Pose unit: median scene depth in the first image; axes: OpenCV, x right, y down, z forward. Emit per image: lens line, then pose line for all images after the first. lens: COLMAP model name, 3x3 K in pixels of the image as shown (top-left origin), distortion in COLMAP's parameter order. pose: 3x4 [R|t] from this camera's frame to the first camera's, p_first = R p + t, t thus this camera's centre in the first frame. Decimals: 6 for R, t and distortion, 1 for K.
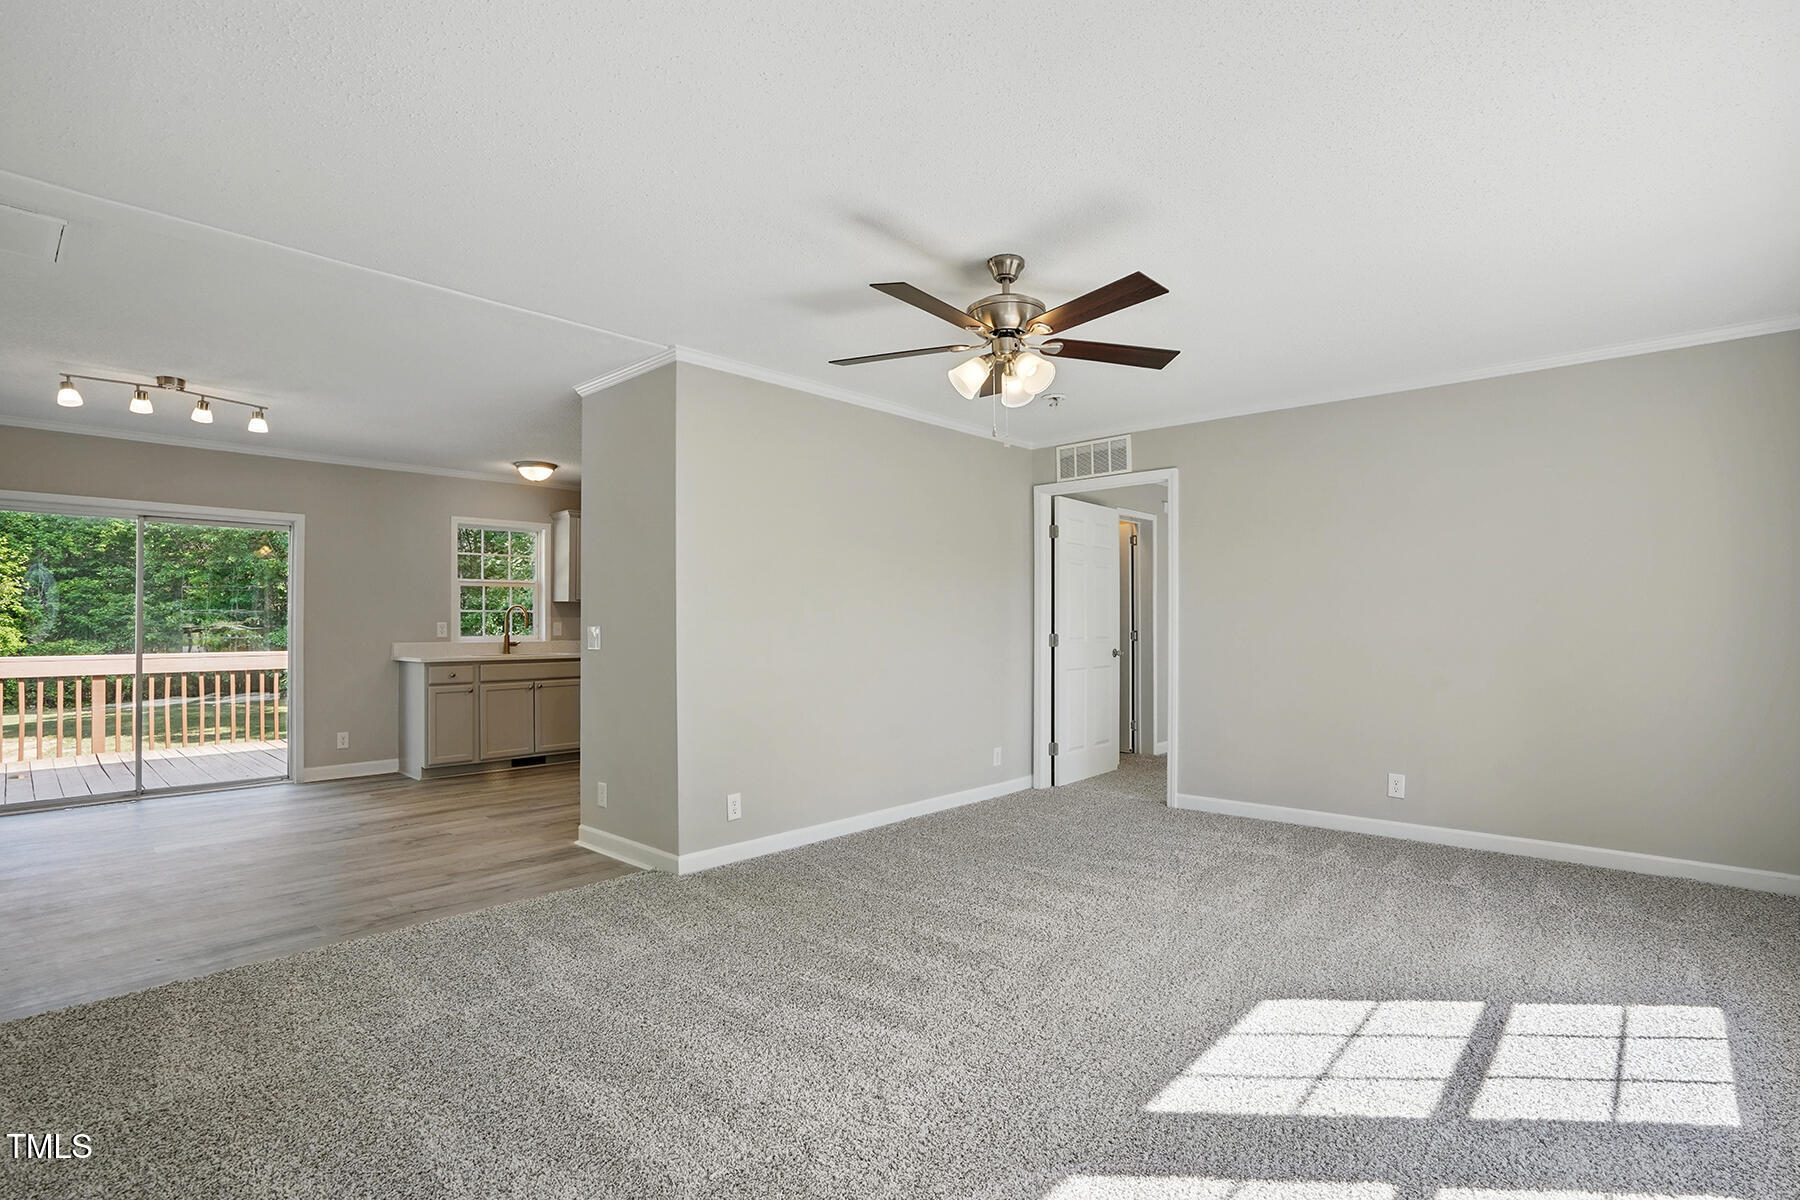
lens RADIAL K [[849.4, 0, 903.3], [0, 849.4, 616.5], [0, 0, 1]] dist [-0.041266, 0.001363]
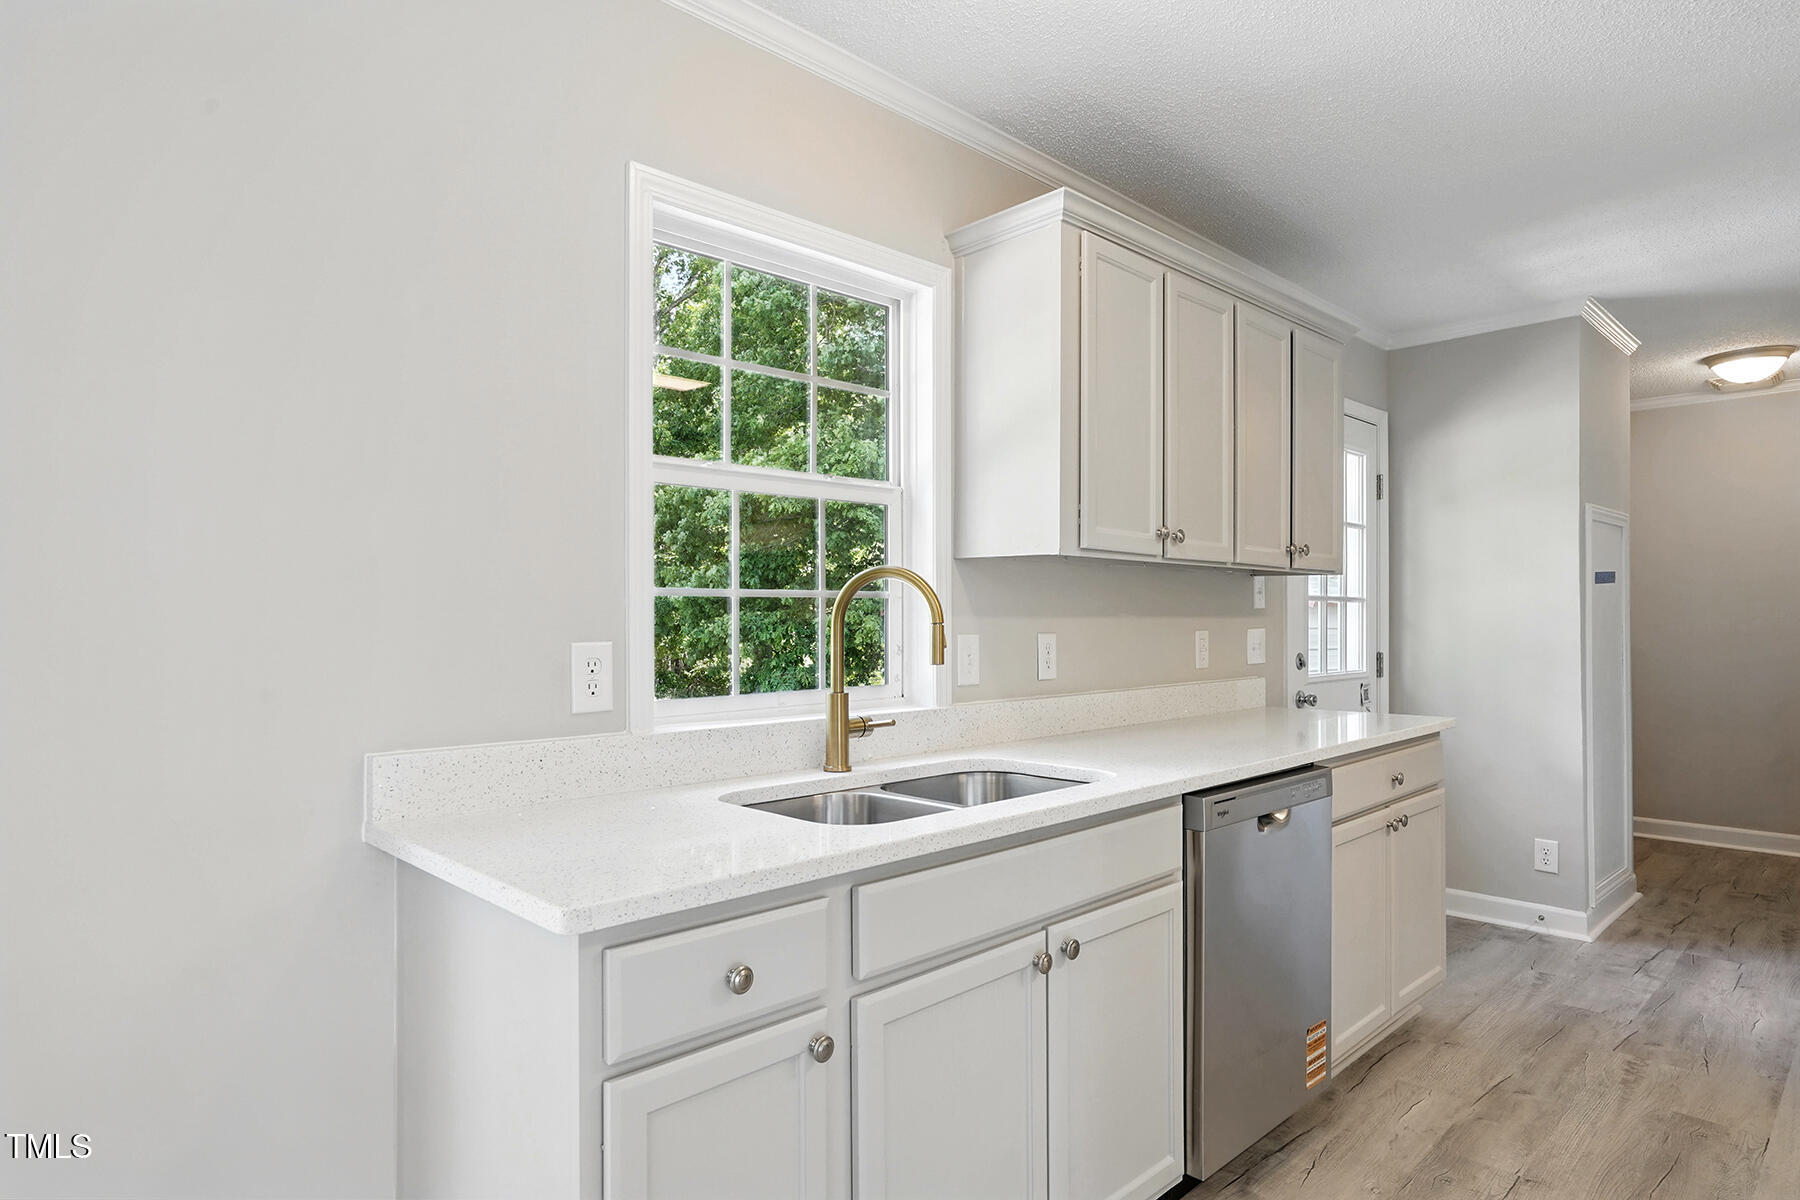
lens RADIAL K [[1020.5, 0, 904.8], [0, 1020.5, 617.0], [0, 0, 1]] dist [-0.033279, 0.040307]
pose [[0.998808, -0.002426, -0.048759, -0.451578], [0.002627, 0.999988, 0.004060, -0.000483], [0.048748, -0.004183, 0.998802, 0.733616]]
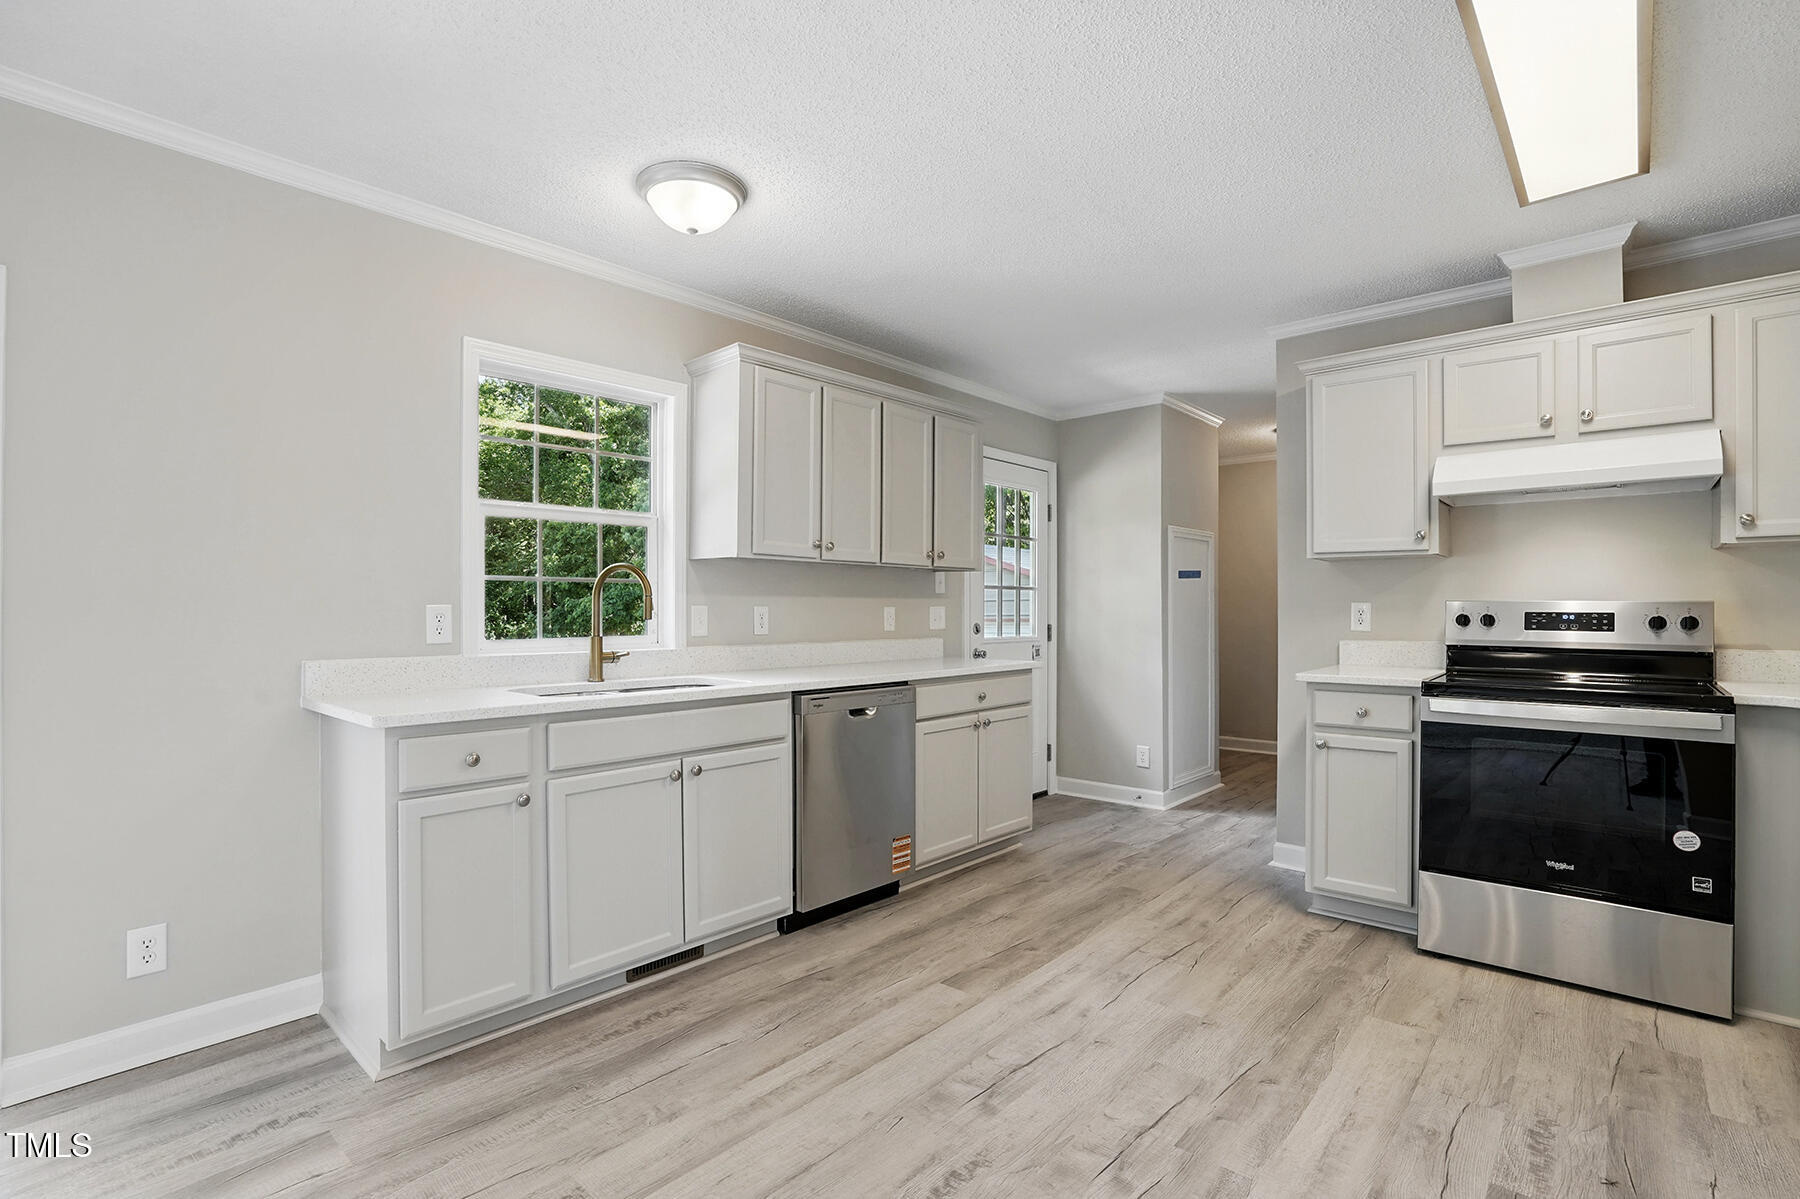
lens RADIAL K [[849.4, 0, 903.3], [0, 849.4, 616.0], [0, 0, 1]] dist [-0.041266, 0.001363]
pose [[0.999993, -0.002292, 0.003056, -0.331417], [0.002262, 0.999949, 0.009862, 0.008593], [-0.003078, -0.009855, 0.999947, 0.602220]]
